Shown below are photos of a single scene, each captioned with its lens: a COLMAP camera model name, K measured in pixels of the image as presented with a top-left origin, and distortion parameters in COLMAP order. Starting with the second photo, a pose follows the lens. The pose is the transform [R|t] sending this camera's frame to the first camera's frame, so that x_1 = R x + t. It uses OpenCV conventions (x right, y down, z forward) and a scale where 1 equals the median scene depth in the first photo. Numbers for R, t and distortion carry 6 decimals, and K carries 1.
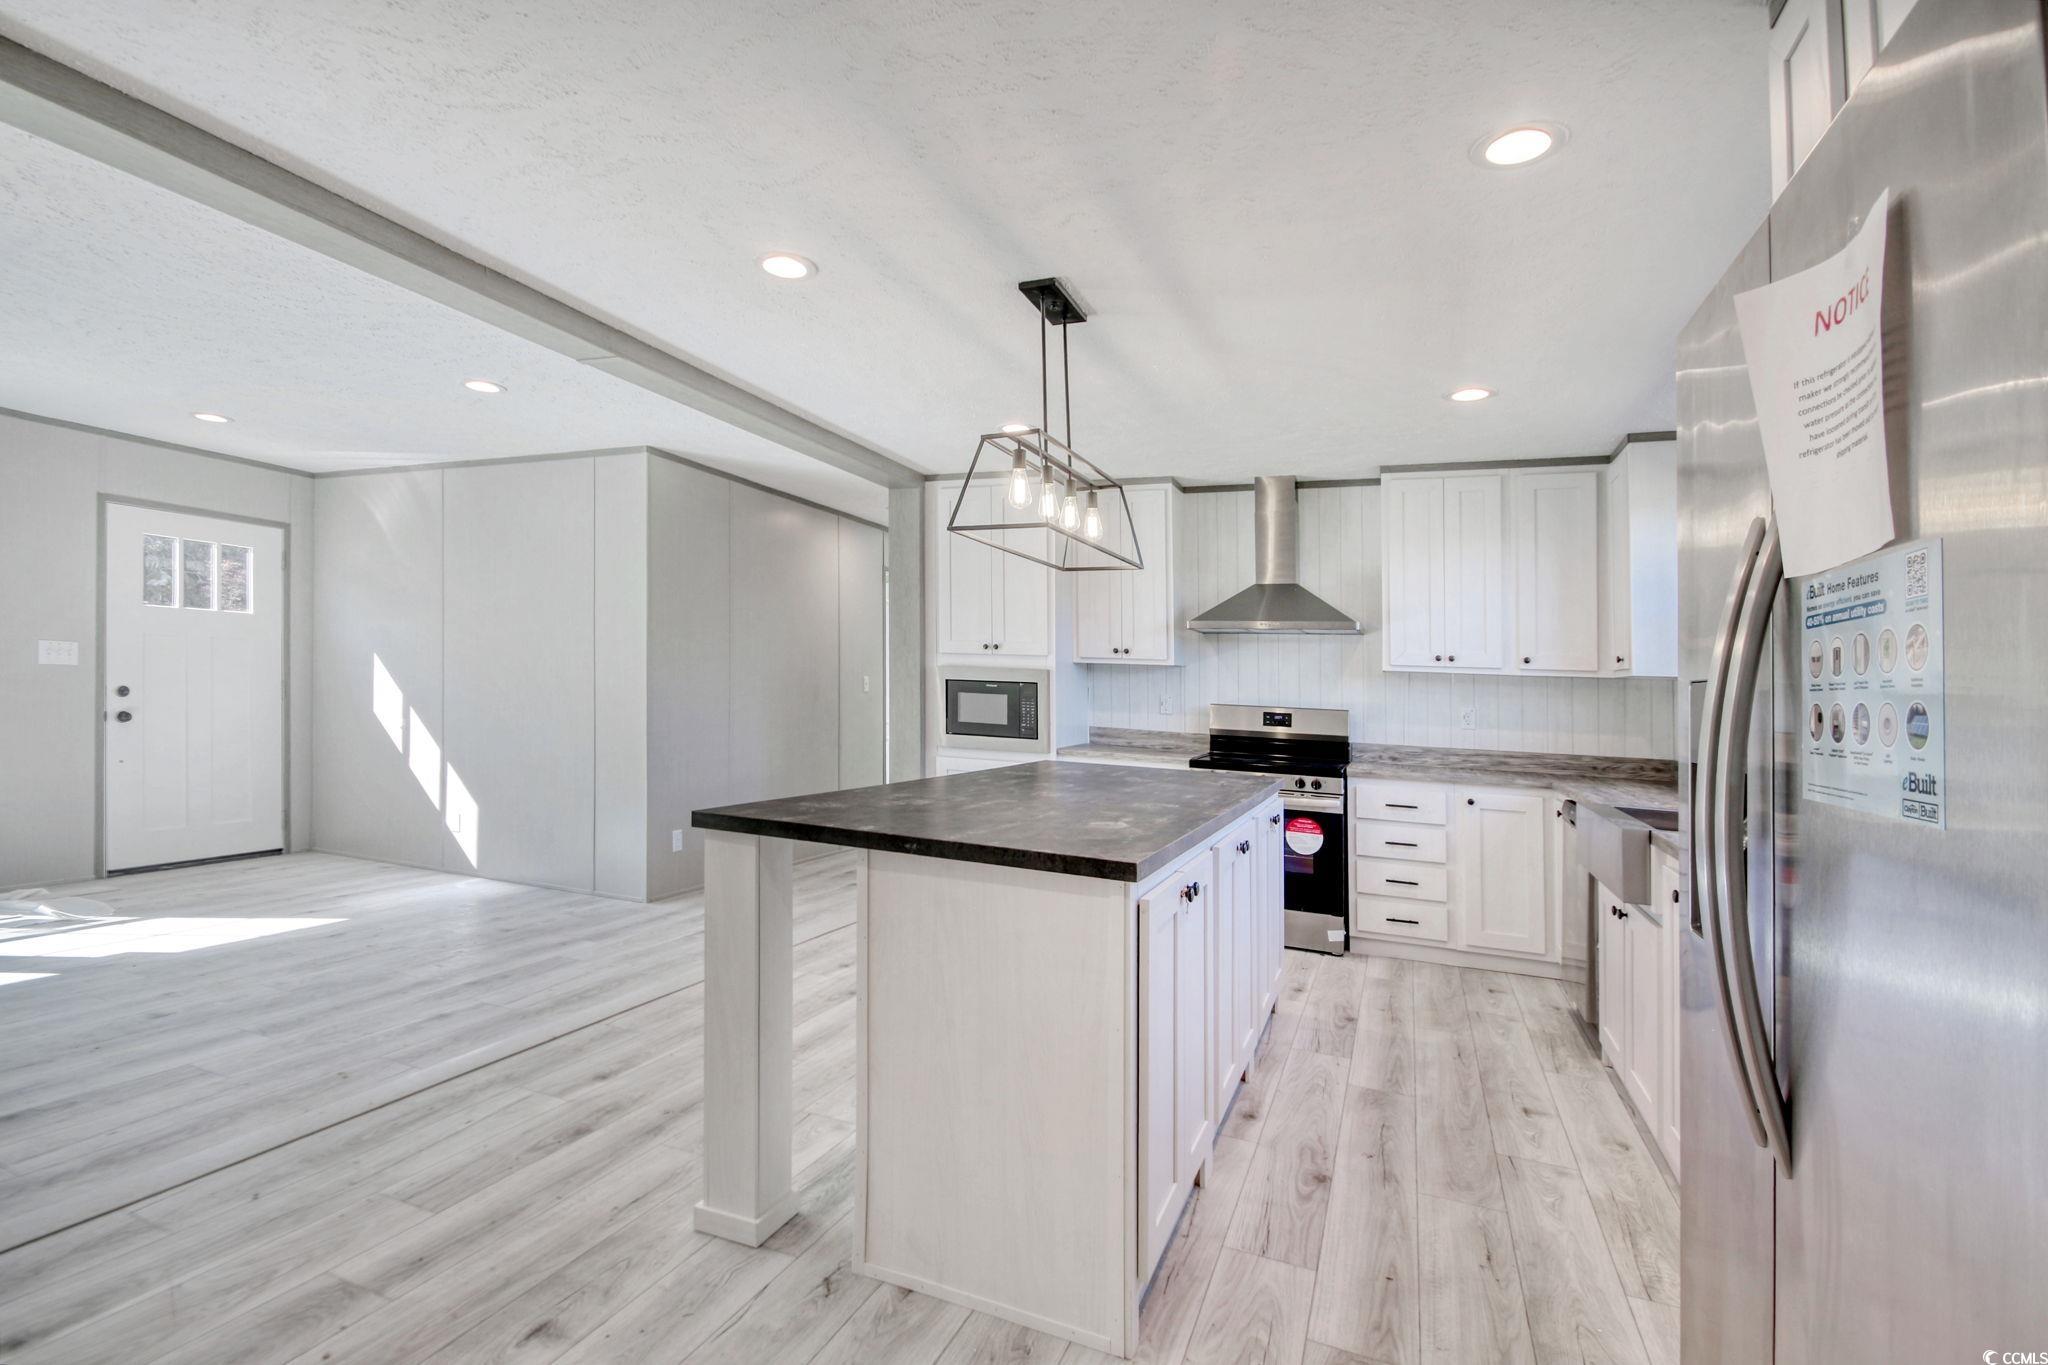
lens RADIAL K [[975.6, 0, 1041.3], [0, 975.6, 678.2], [0, 0, 1]] dist [0.006712, 0.000752]
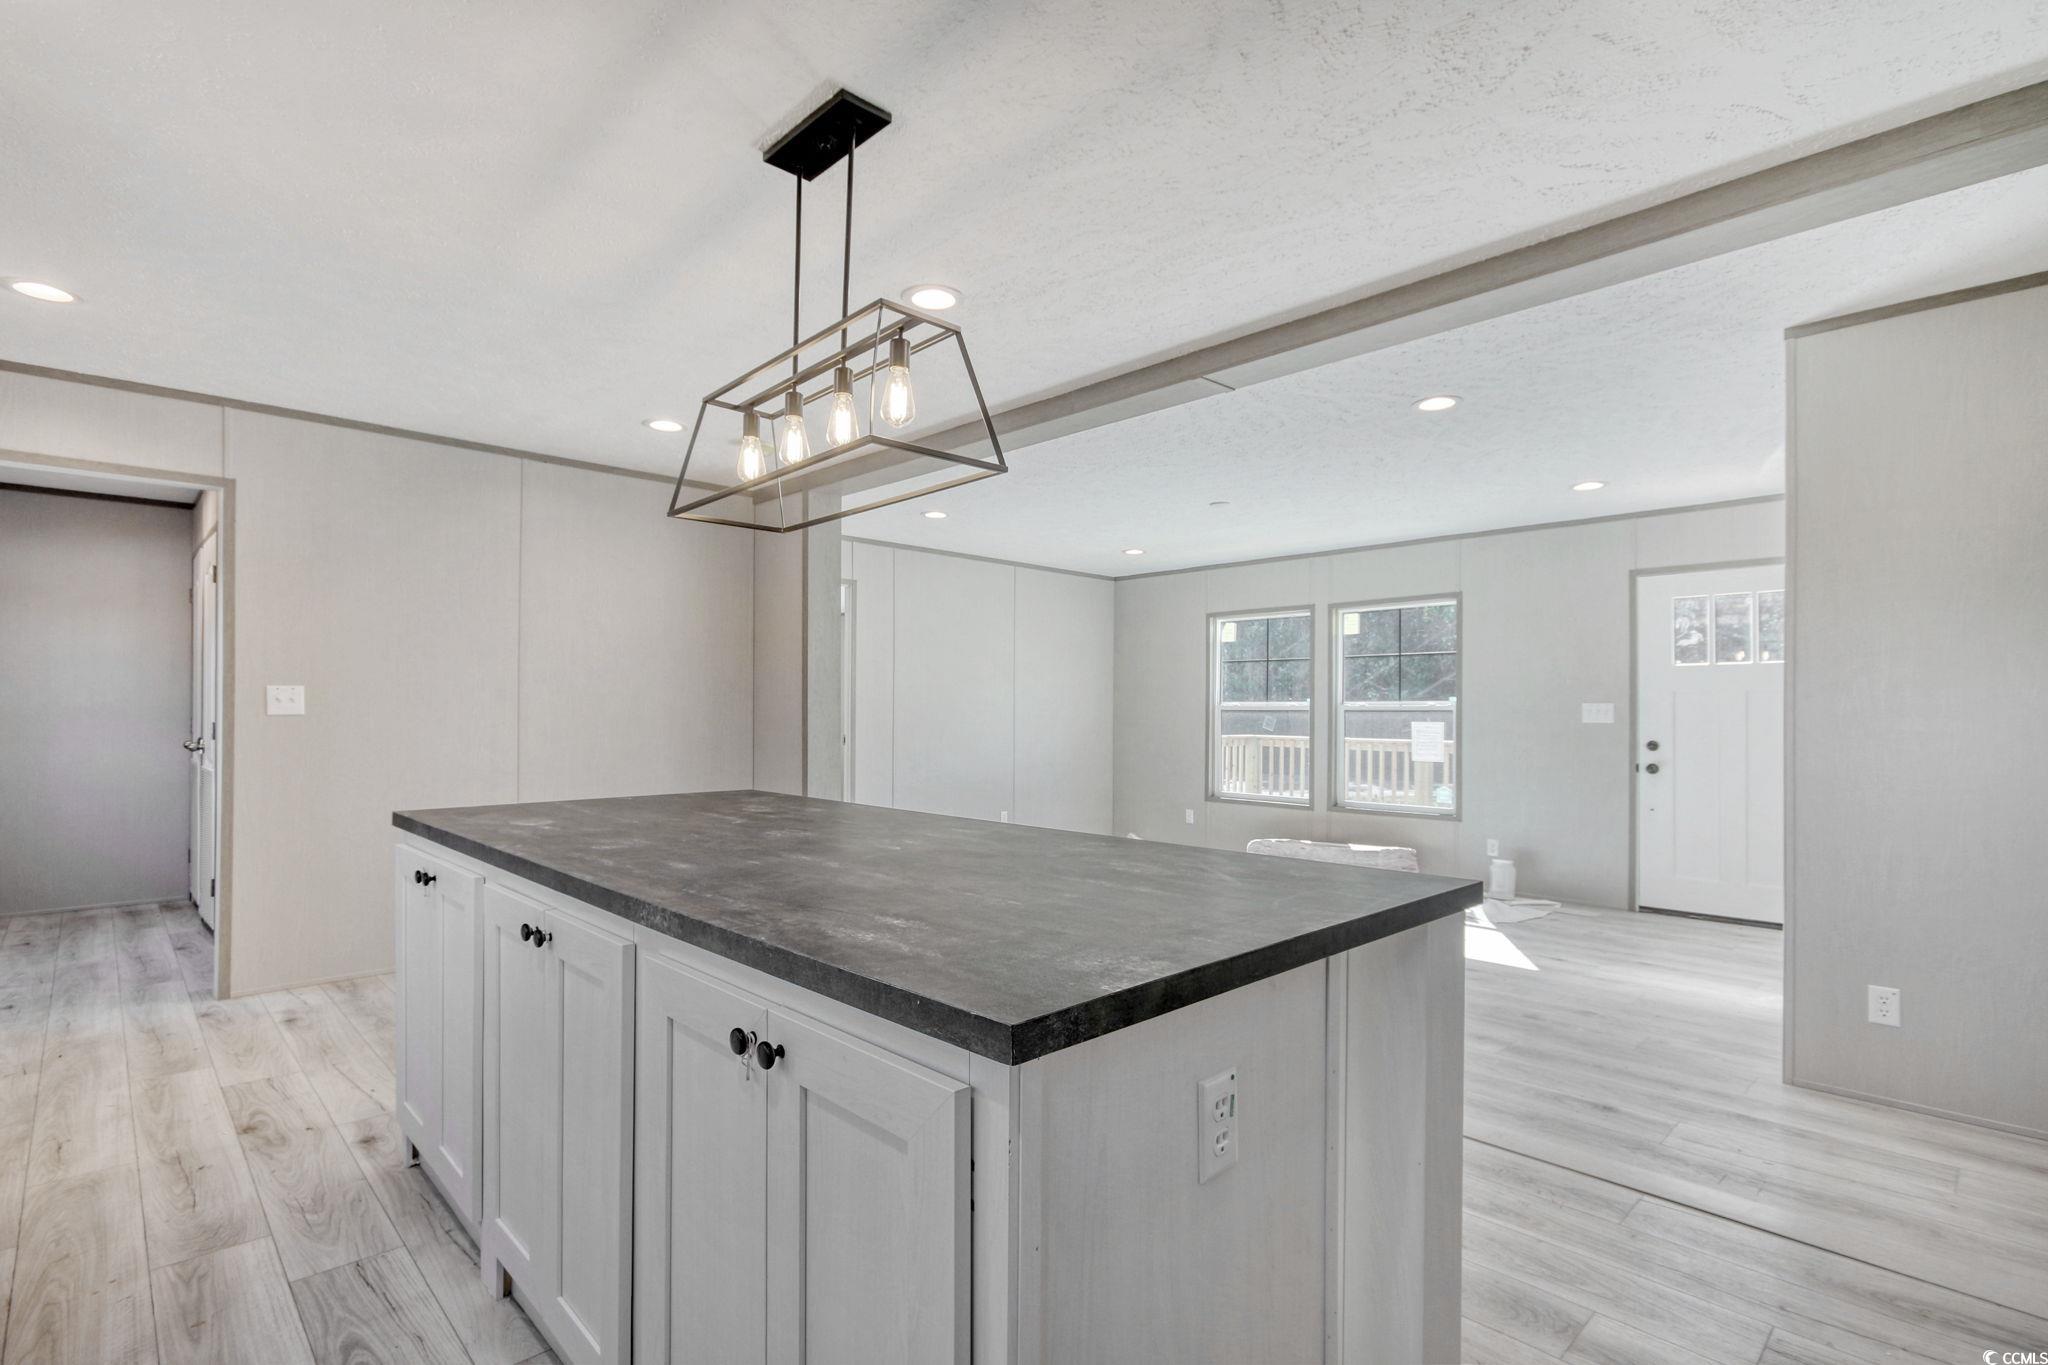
lens RADIAL K [[956.9, 0, 1028.1], [0, 956.9, 737.5], [0, 0, 1]] dist [-0.002245, -0.000382]
pose [[-0.420574, -0.021379, -0.907006, 0.329927], [-0.008885, 0.999771, -0.019445, 0.031789], [0.907215, -0.000119, -0.420668, 0.833541]]
